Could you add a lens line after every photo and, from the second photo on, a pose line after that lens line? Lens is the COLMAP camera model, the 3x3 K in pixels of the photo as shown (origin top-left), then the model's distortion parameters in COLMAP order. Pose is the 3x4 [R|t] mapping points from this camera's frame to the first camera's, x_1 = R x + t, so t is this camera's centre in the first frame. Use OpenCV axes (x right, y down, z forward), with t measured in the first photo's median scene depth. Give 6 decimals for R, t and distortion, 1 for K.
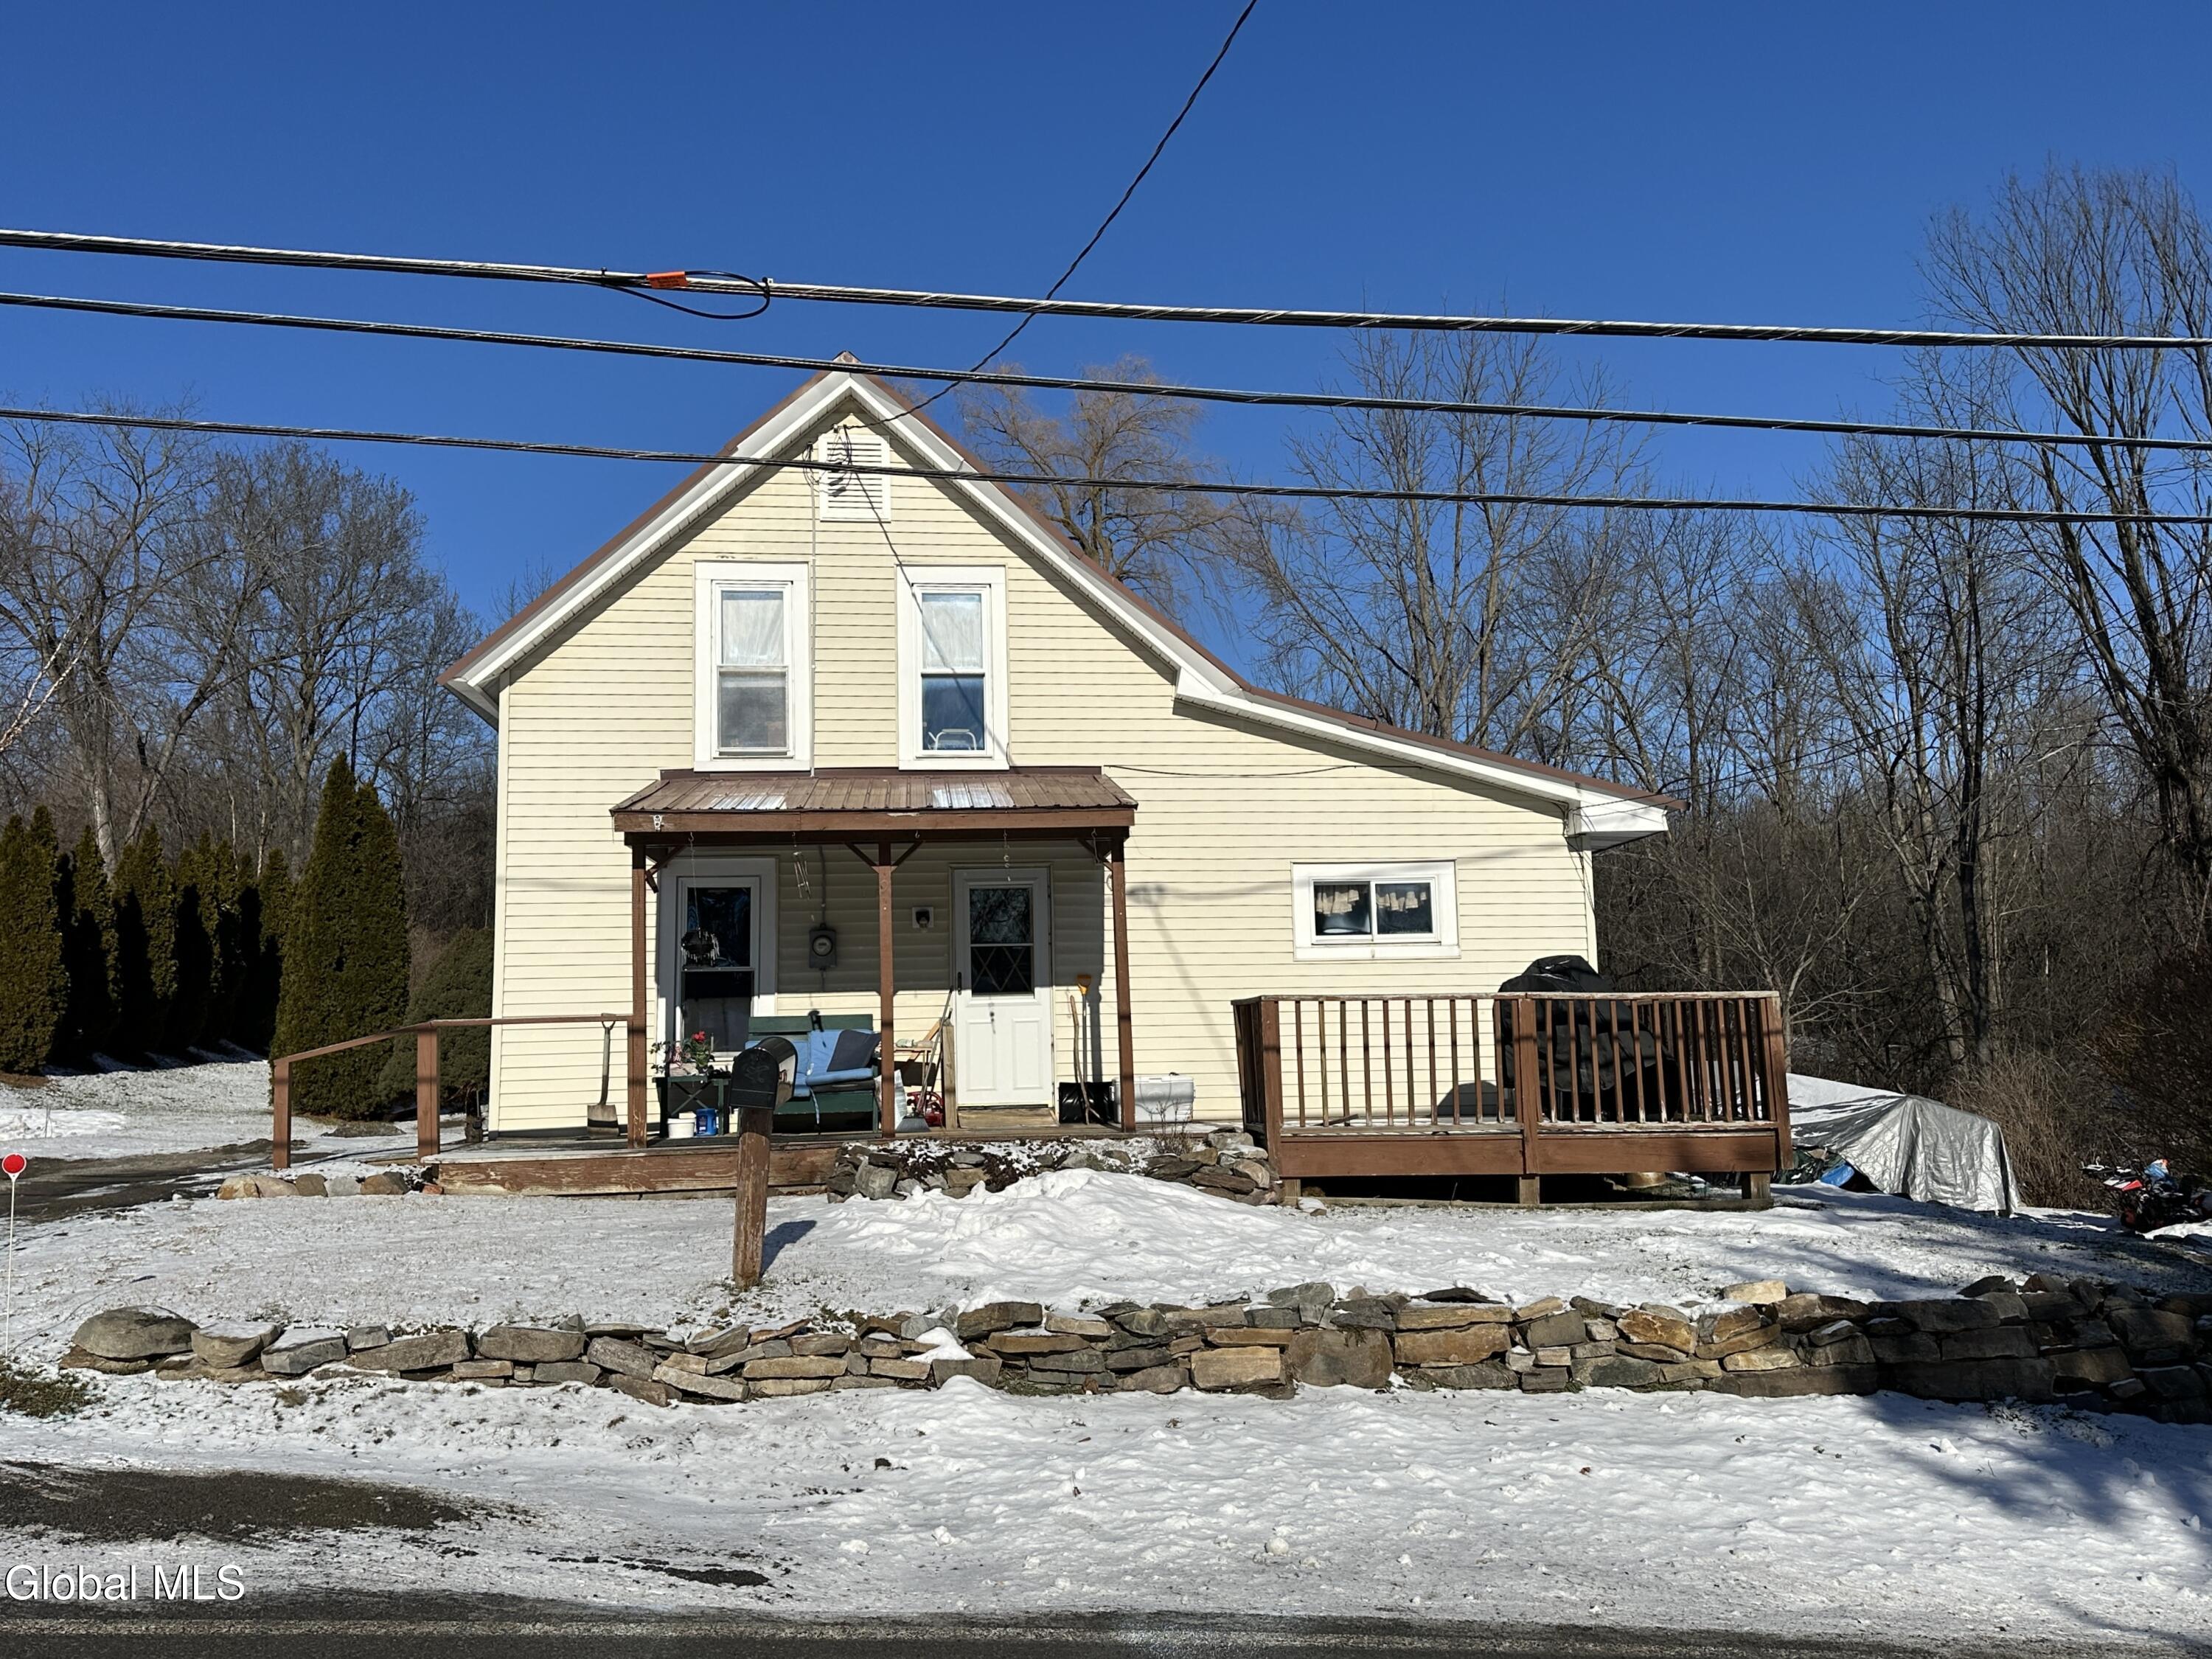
lens RADIAL K [[1748.5, 0, 1105.8], [0, 1748.5, 832.3], [0, 0, 1]] dist [0.012186, 0.002130]
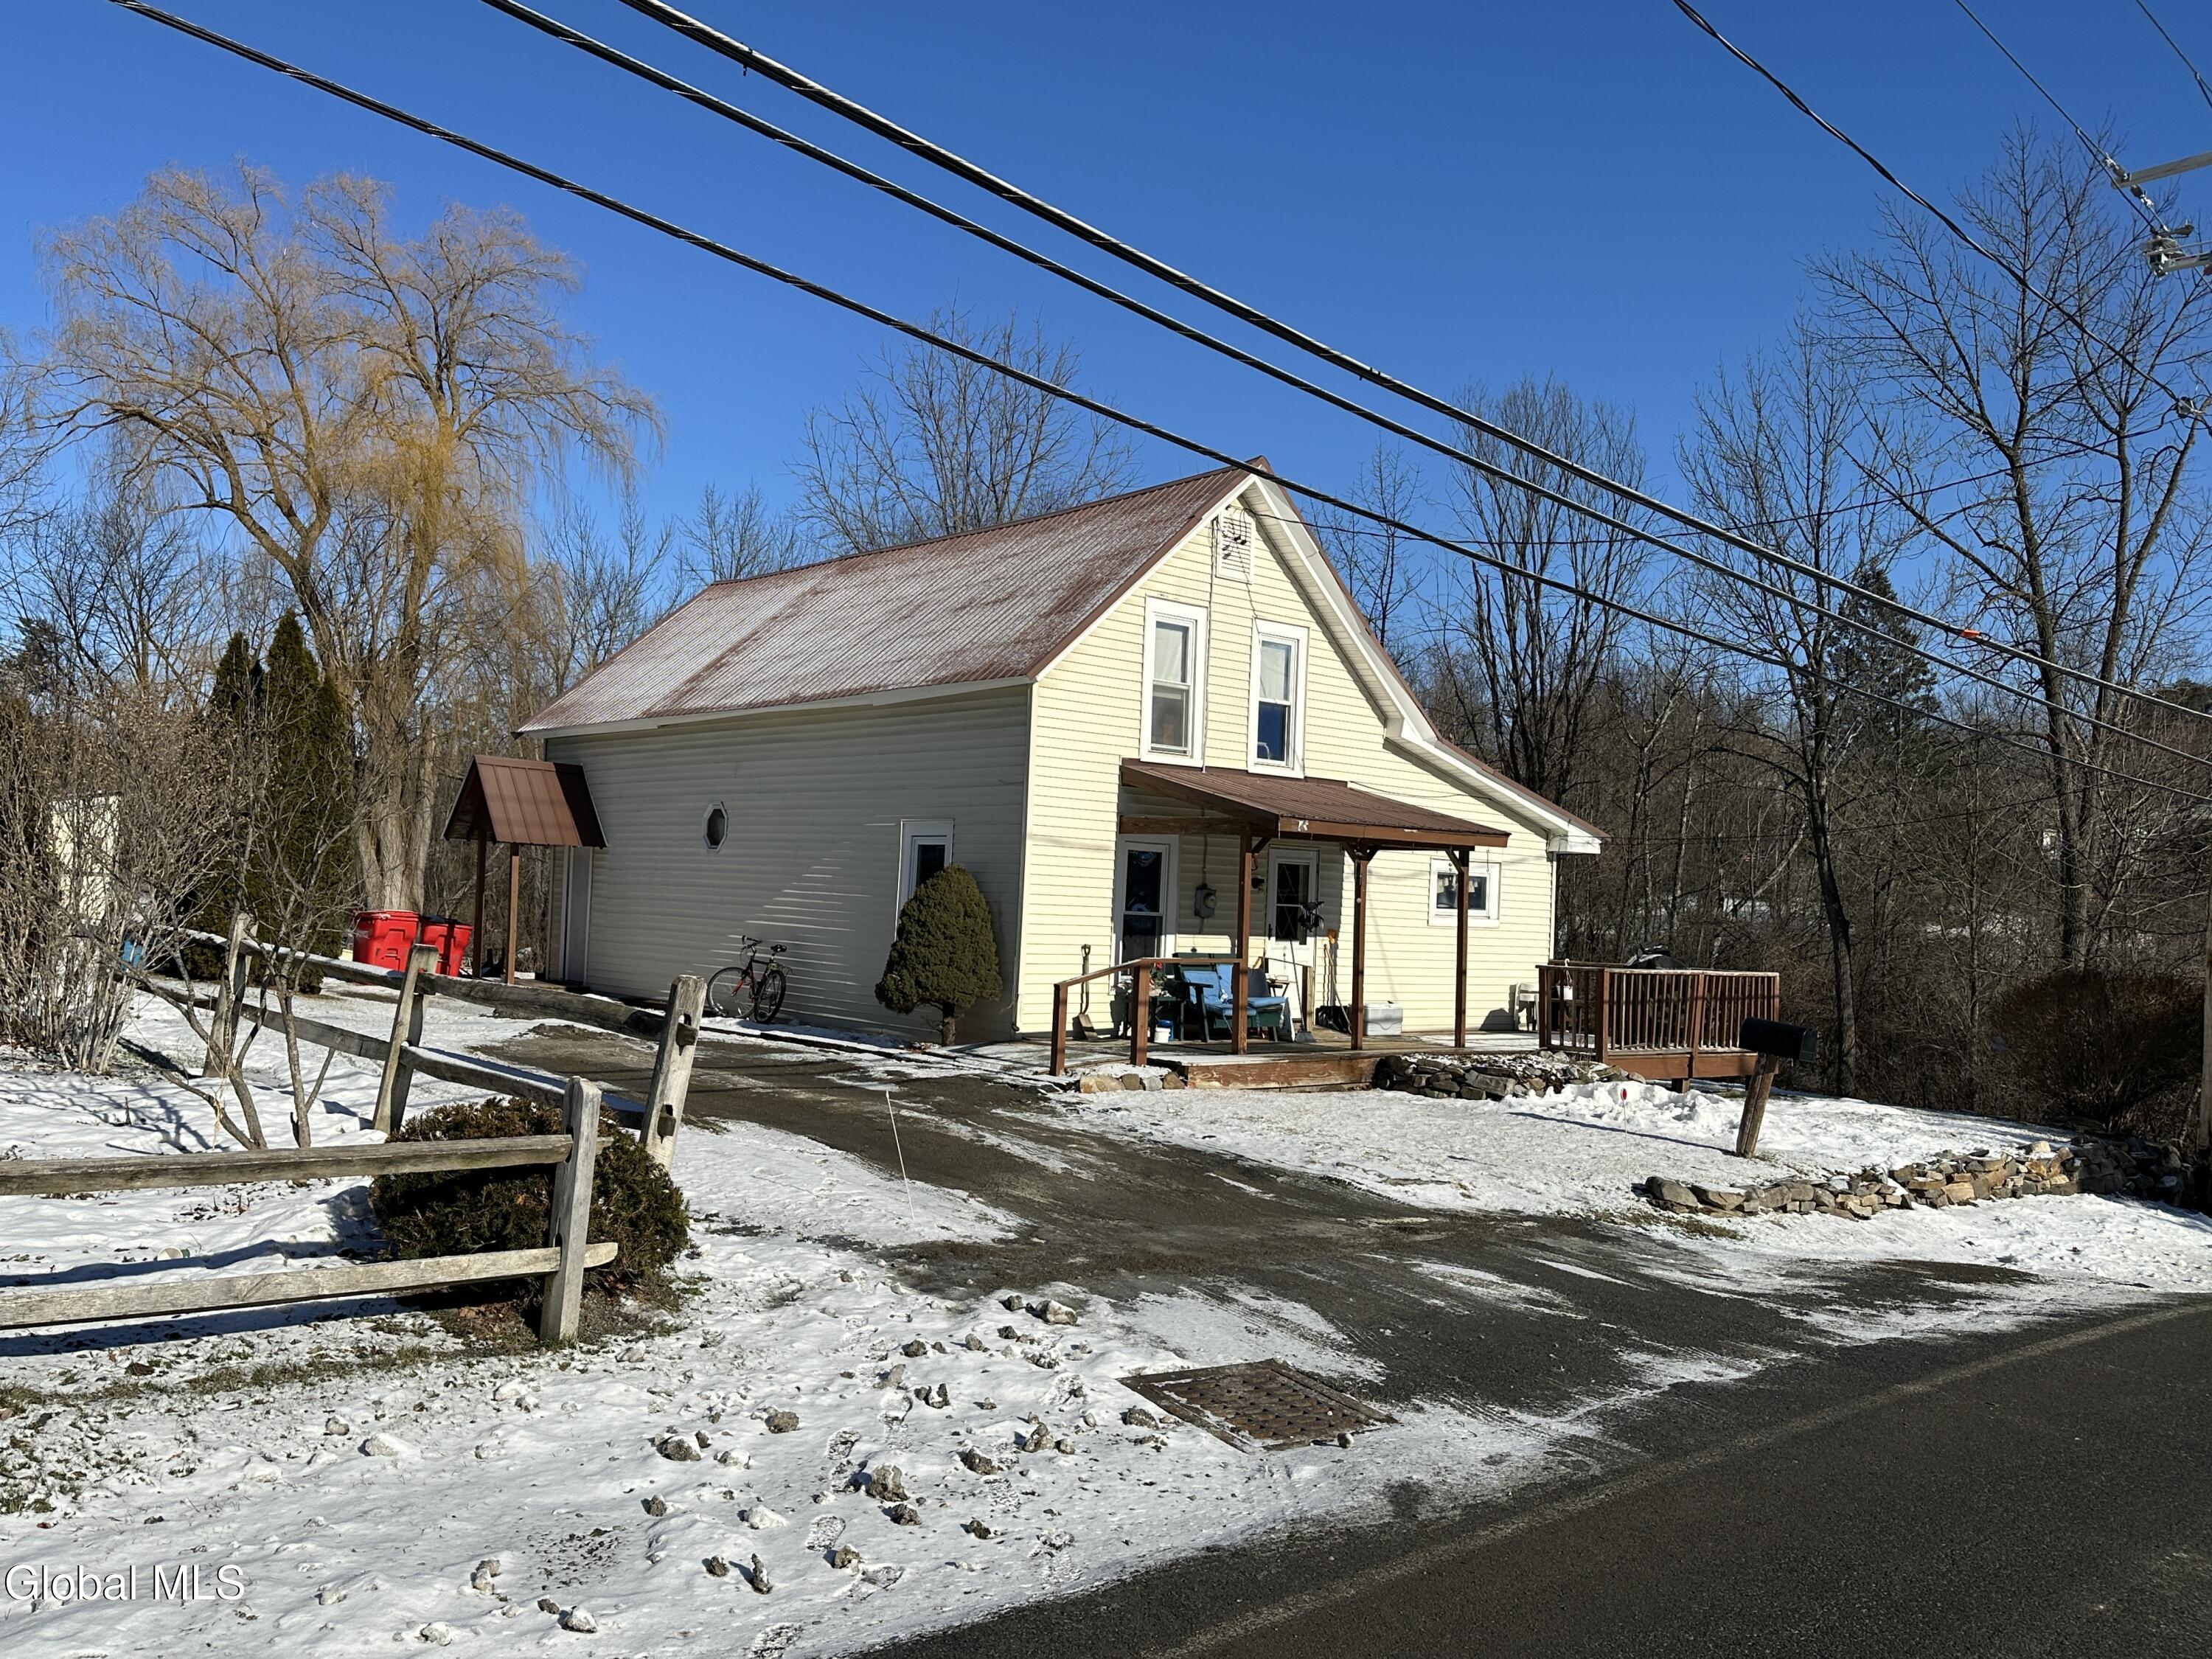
lens RADIAL K [[1748.5, 0, 1107.6], [0, 1748.5, 825.1], [0, 0, 1]] dist [0.012186, 0.002130]
pose [[0.842118, 0.083786, 0.532745, -0.918031], [-0.123079, 0.991646, 0.038595, -0.034100], [-0.525061, -0.098071, 0.845395, -0.083630]]
